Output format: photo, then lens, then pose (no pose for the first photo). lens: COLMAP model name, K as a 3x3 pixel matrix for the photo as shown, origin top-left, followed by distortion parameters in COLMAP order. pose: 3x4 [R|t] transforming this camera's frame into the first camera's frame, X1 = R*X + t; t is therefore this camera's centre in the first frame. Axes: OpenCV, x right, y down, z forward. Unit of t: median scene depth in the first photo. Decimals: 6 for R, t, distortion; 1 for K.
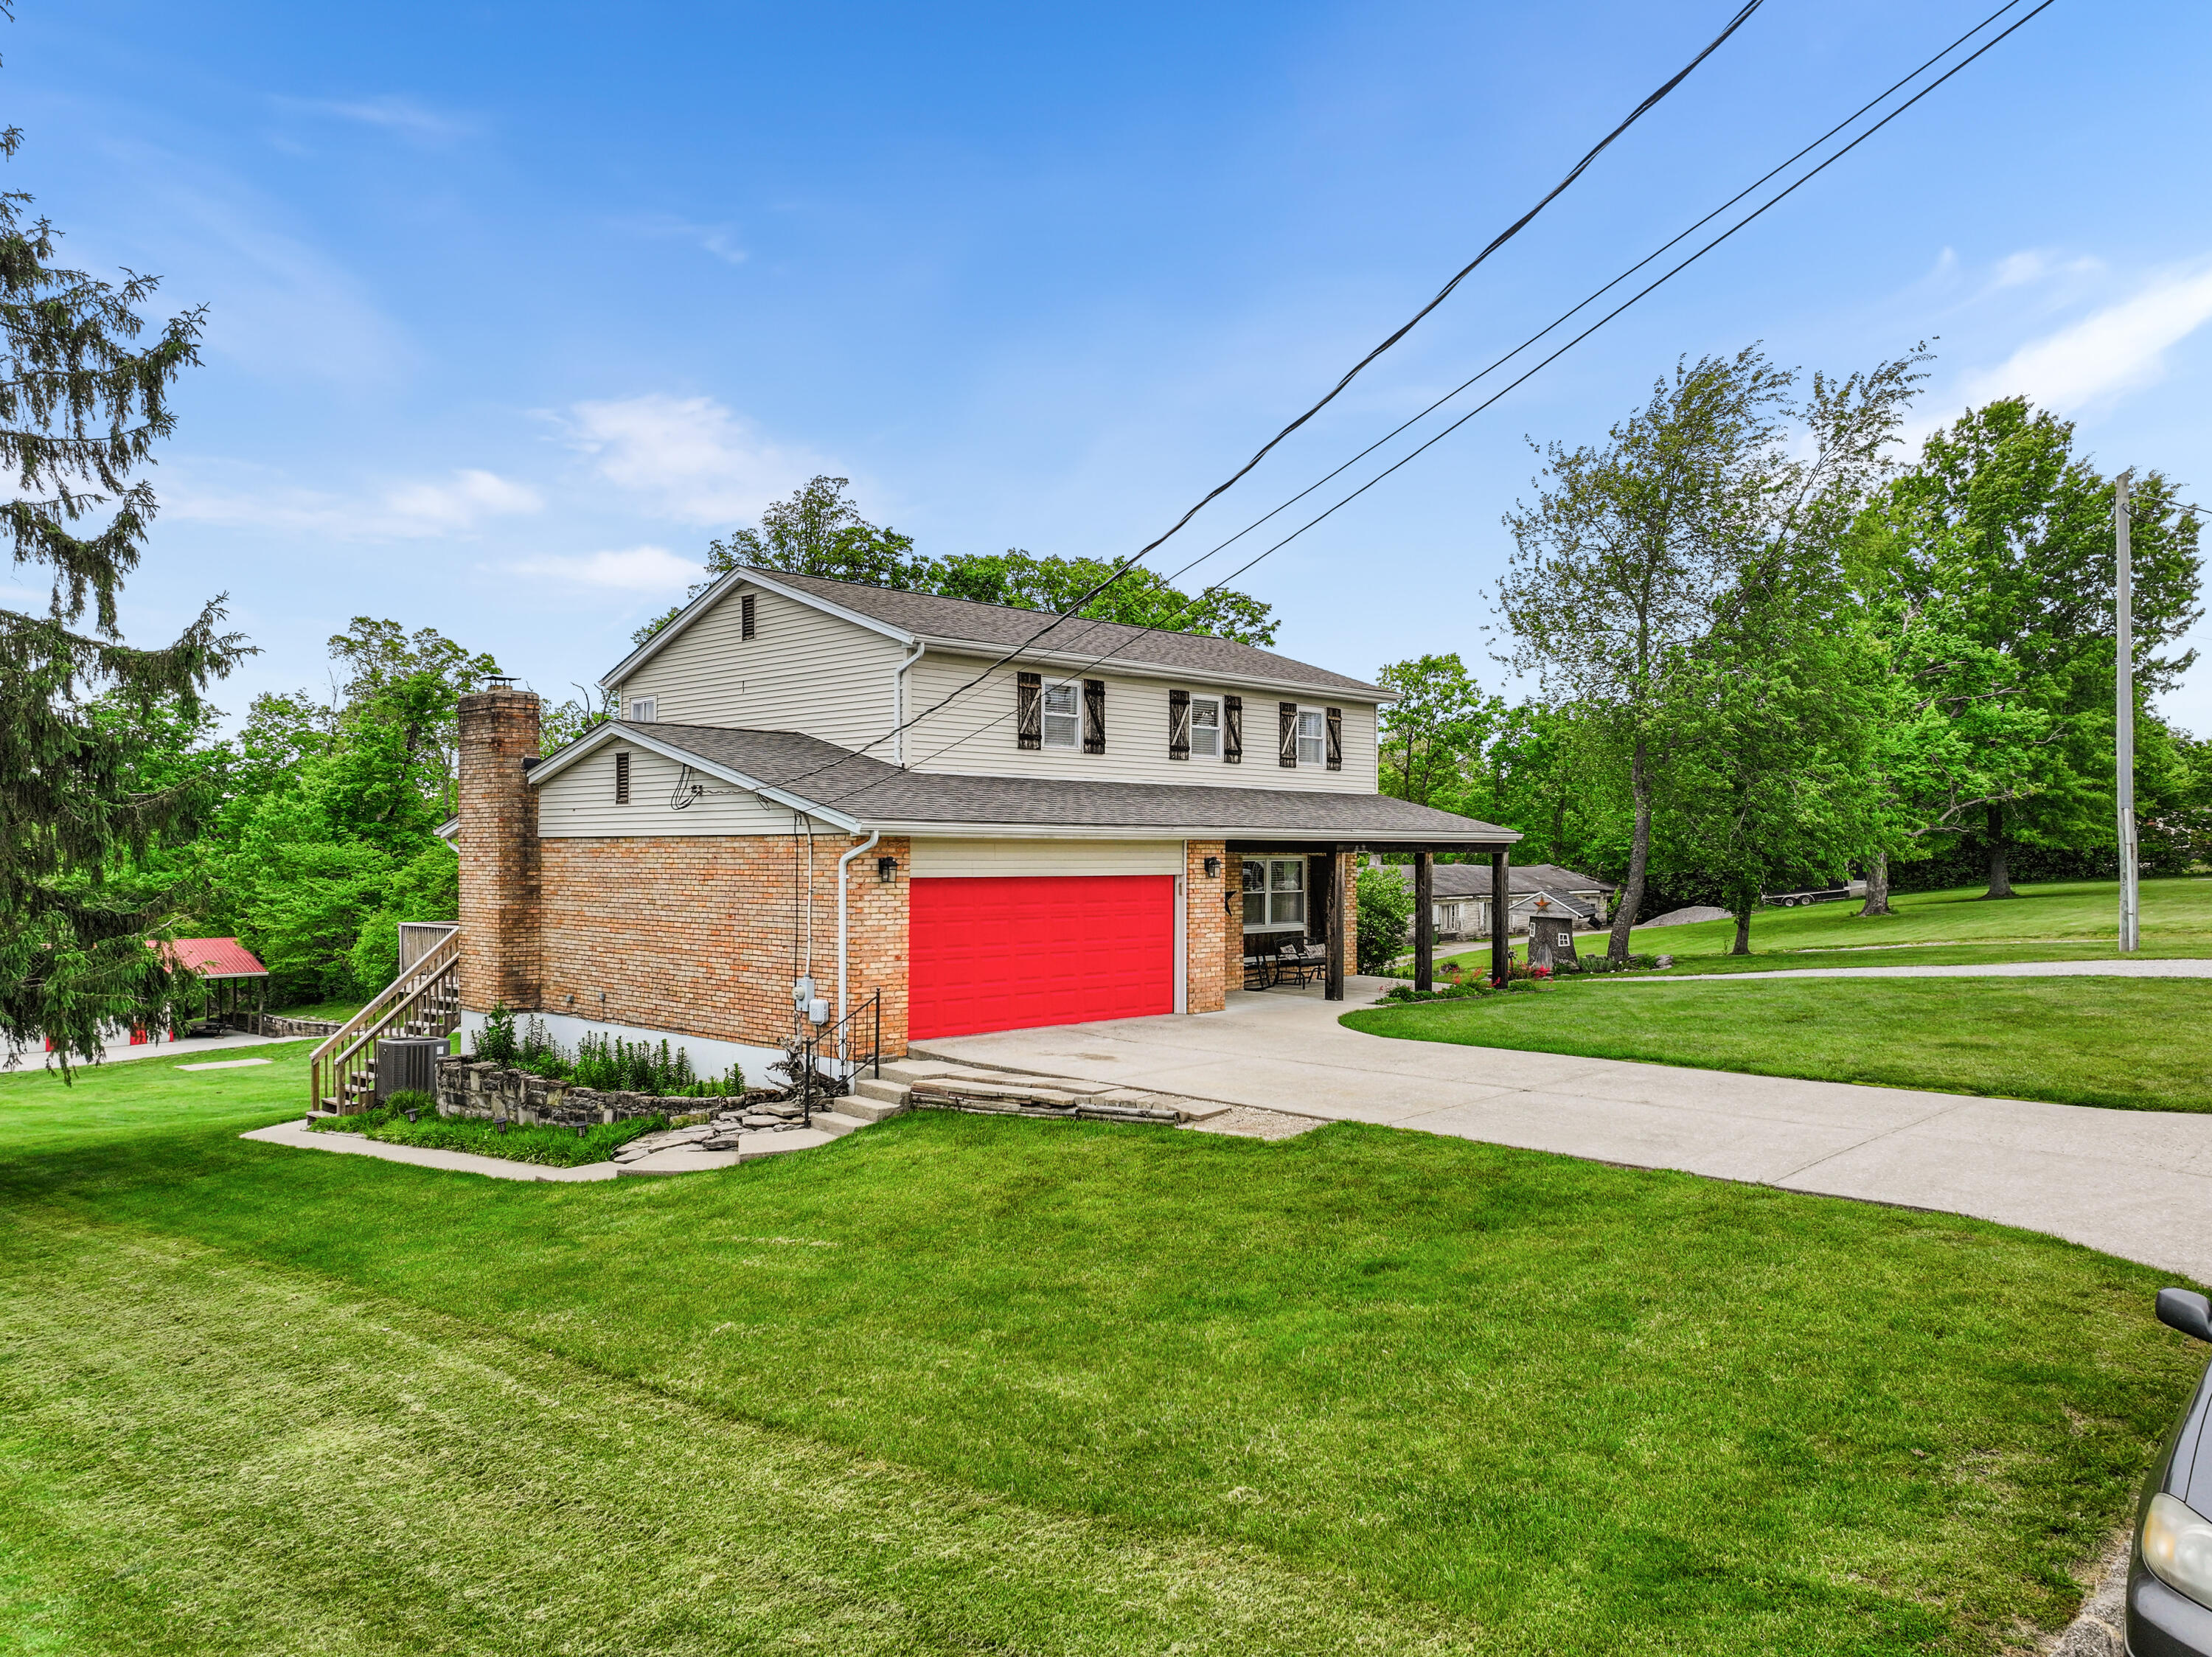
lens RADIAL K [[1582.3, 0, 1106.0], [0, 1582.3, 828.5], [0, 0, 1]] dist [-0.002170, -0.004102]
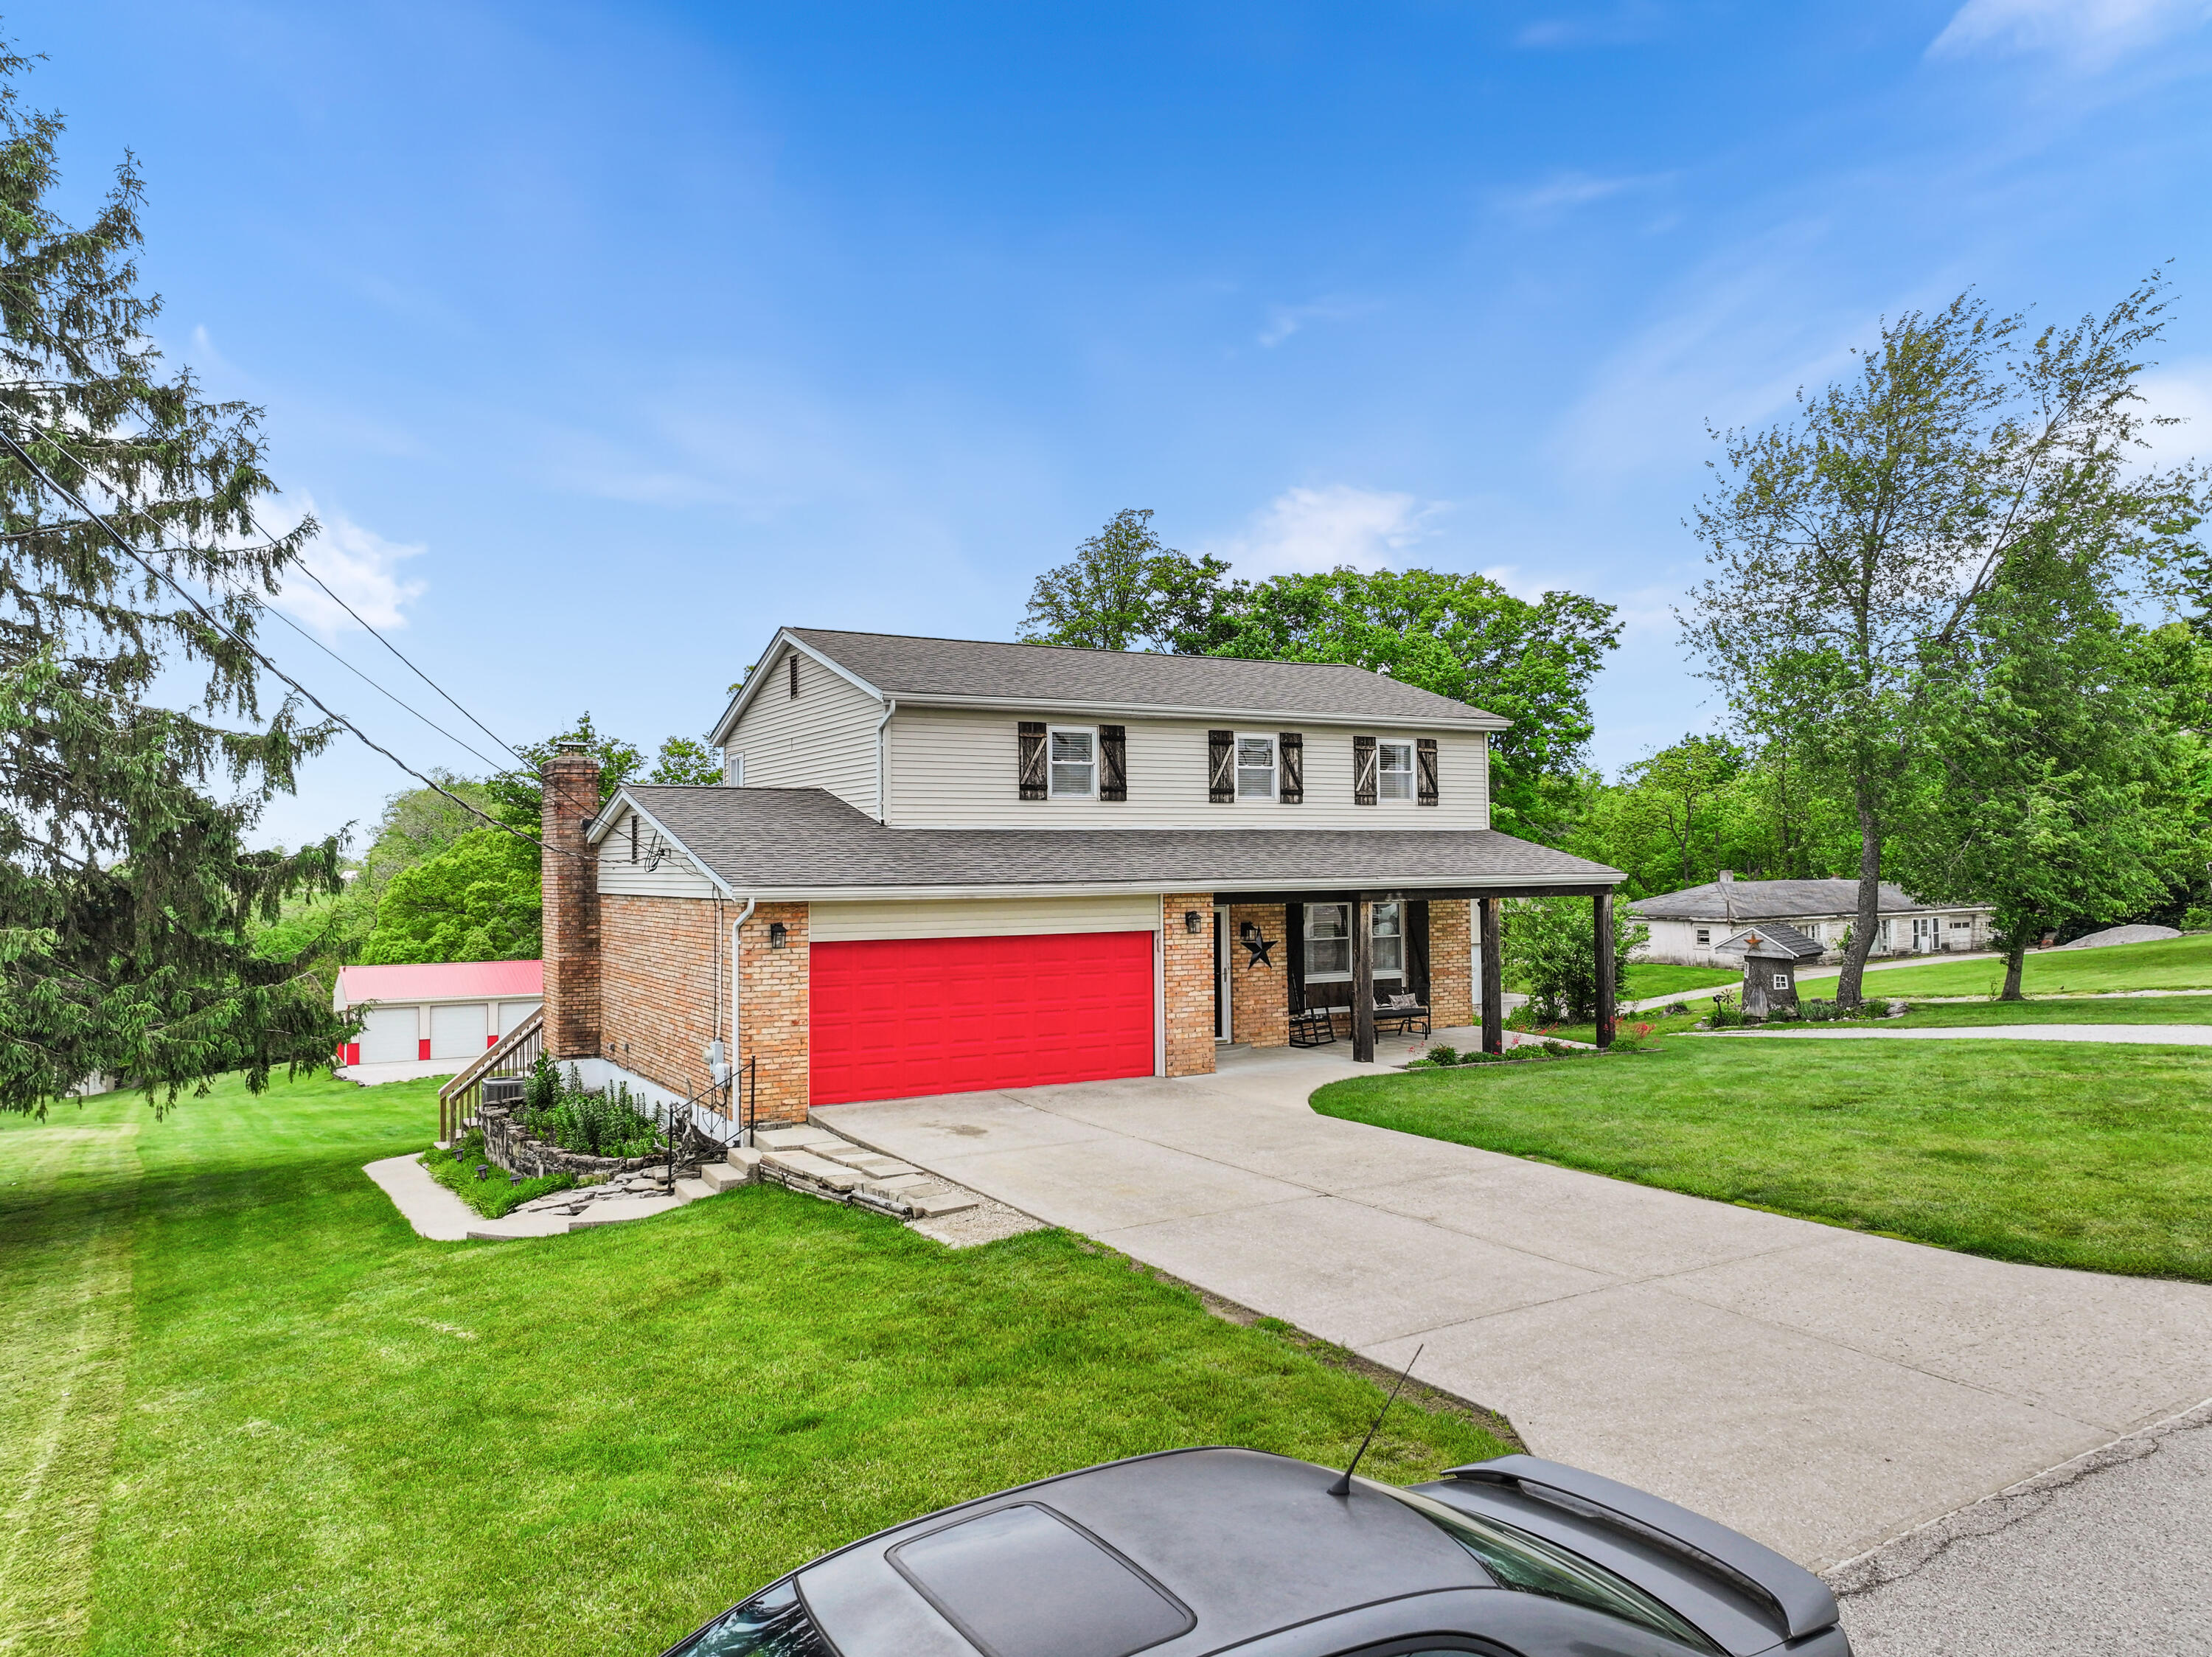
lens RADIAL K [[1561.6, 0, 1099.7], [0, 1561.6, 794.9], [0, 0, 1]] dist [0.001598, 0.005402]
pose [[0.961628, -0.024922, -0.273222, 0.248444], [0.017269, 0.999389, -0.030377, -0.022146], [0.273812, 0.024493, 0.961471, 0.074806]]
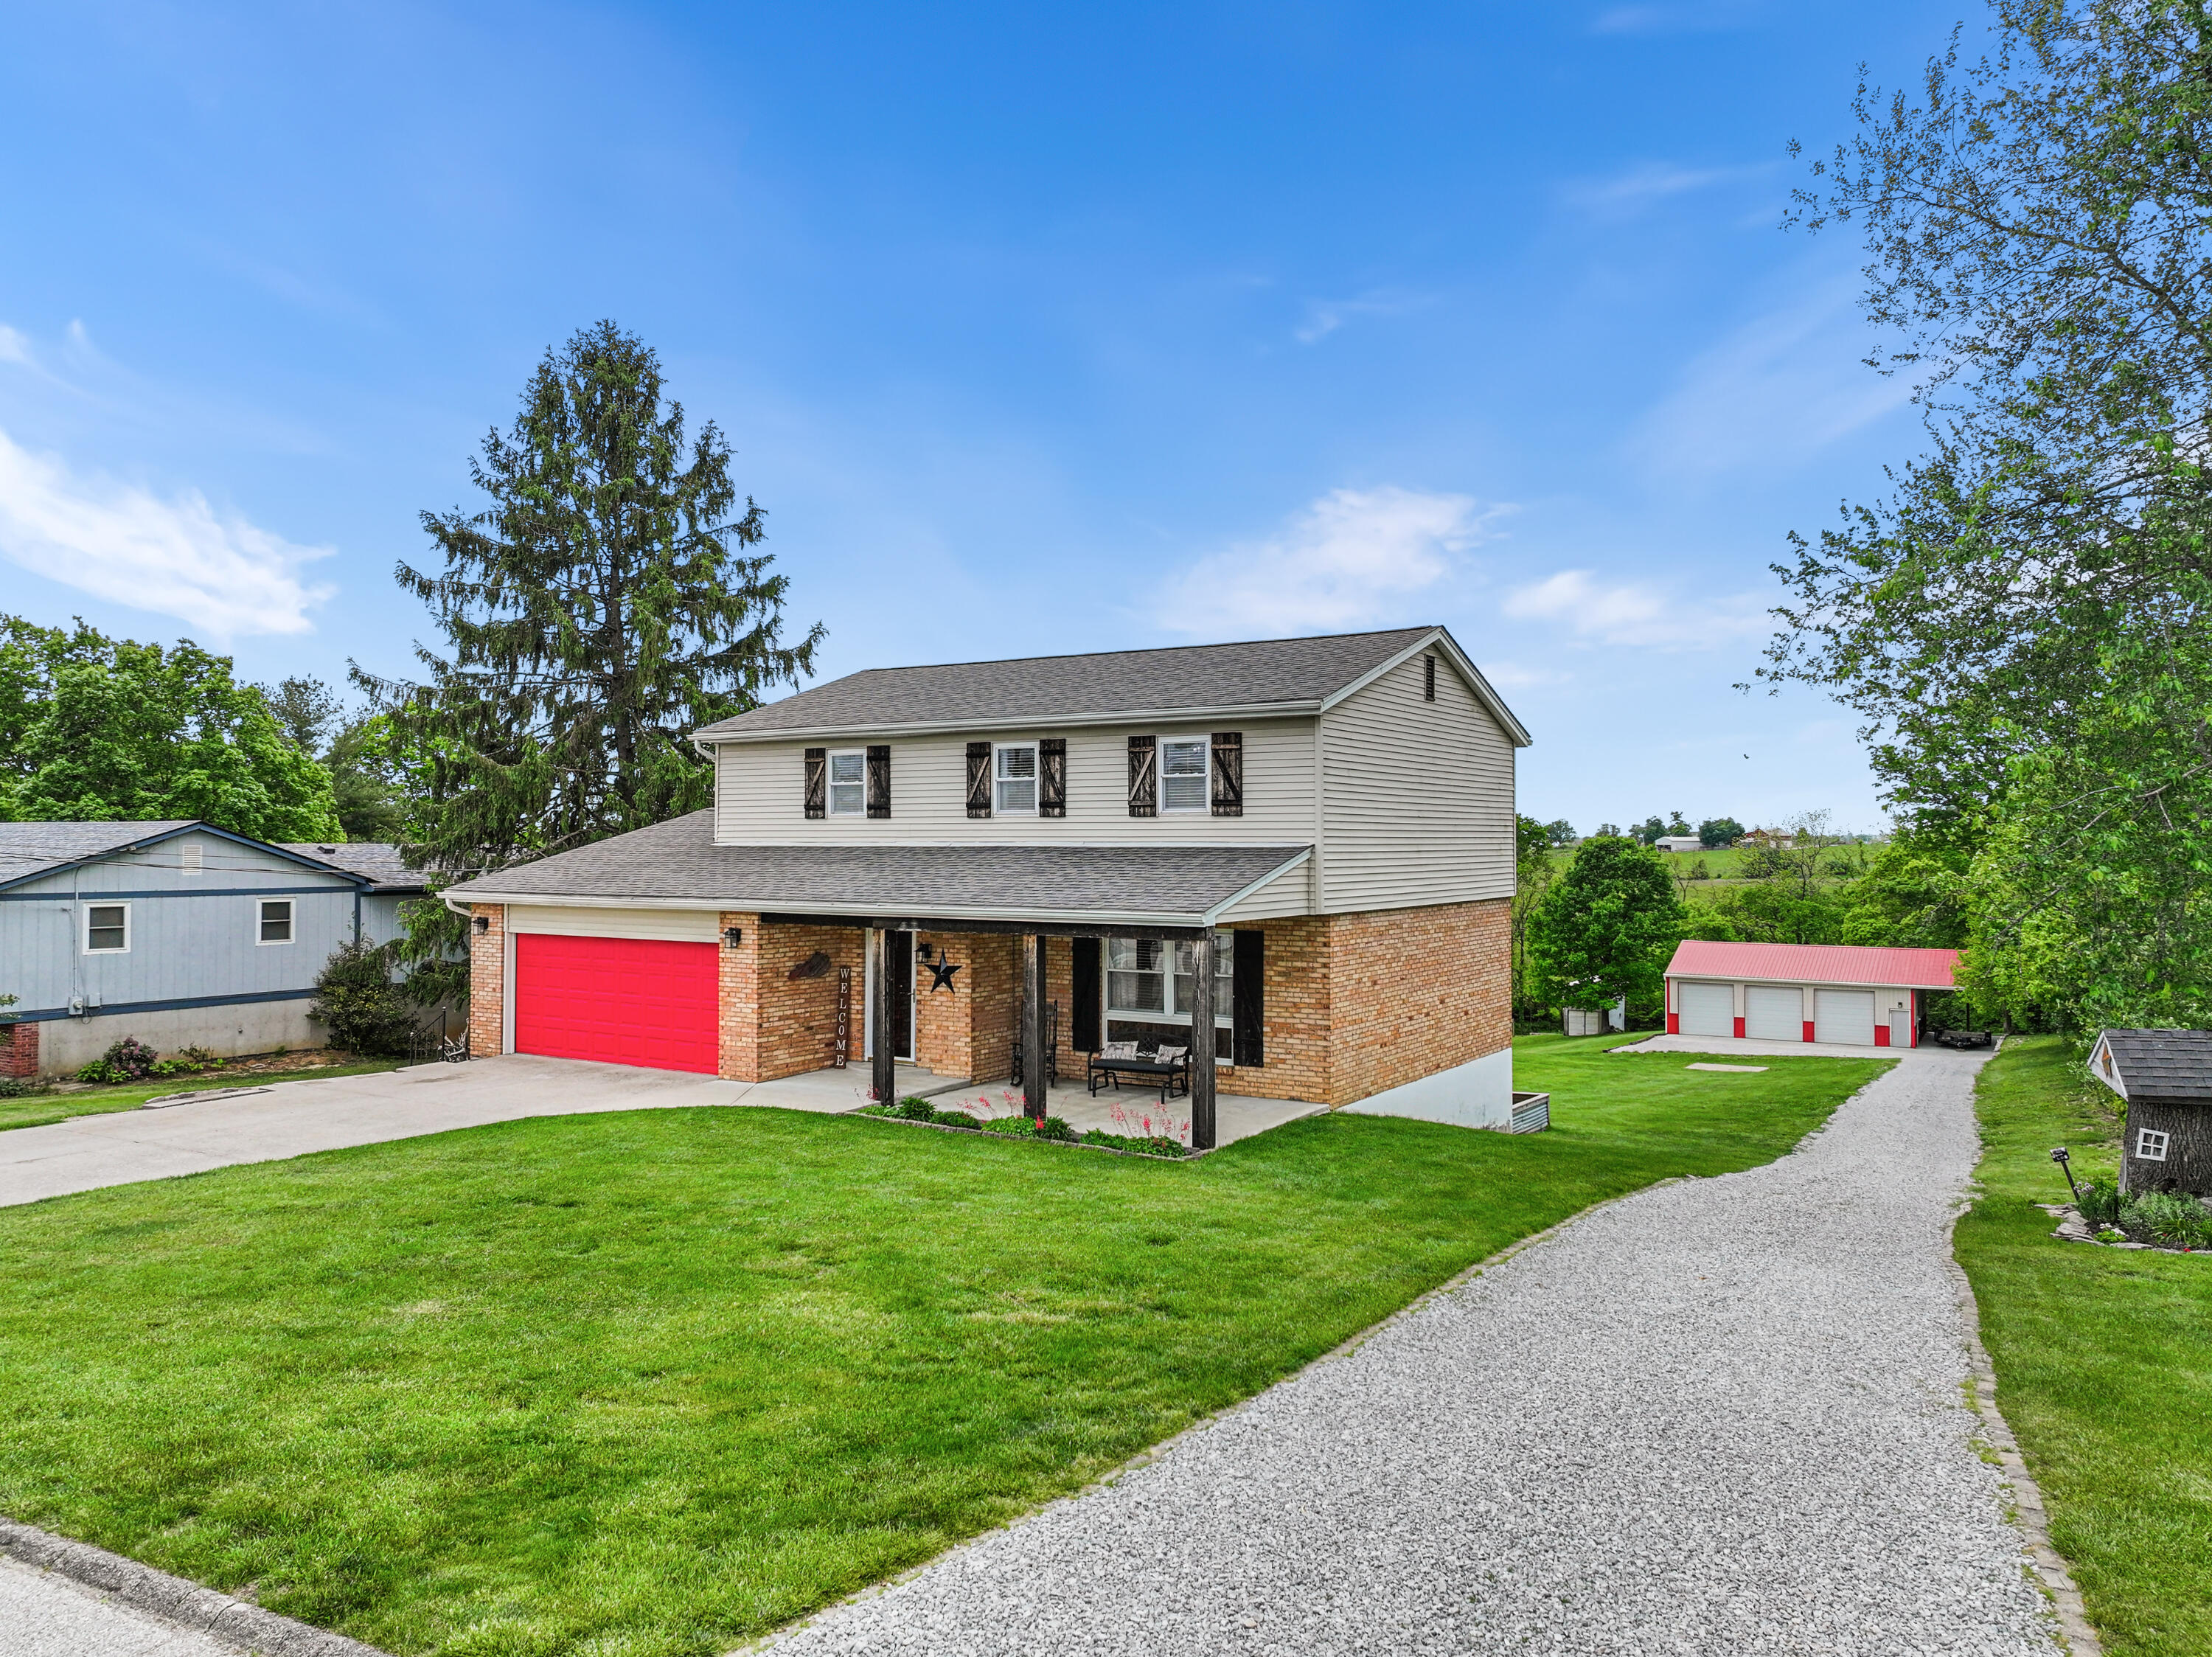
lens RADIAL K [[1561.6, 0, 1099.7], [0, 1561.6, 794.9], [0, 0, 1]] dist [0.001598, 0.005402]
pose [[0.210943, -0.030822, -0.977012, 1.006346], [0.015678, 0.999481, -0.028146, -0.032218], [0.977373, -0.009381, 0.211317, 0.933093]]
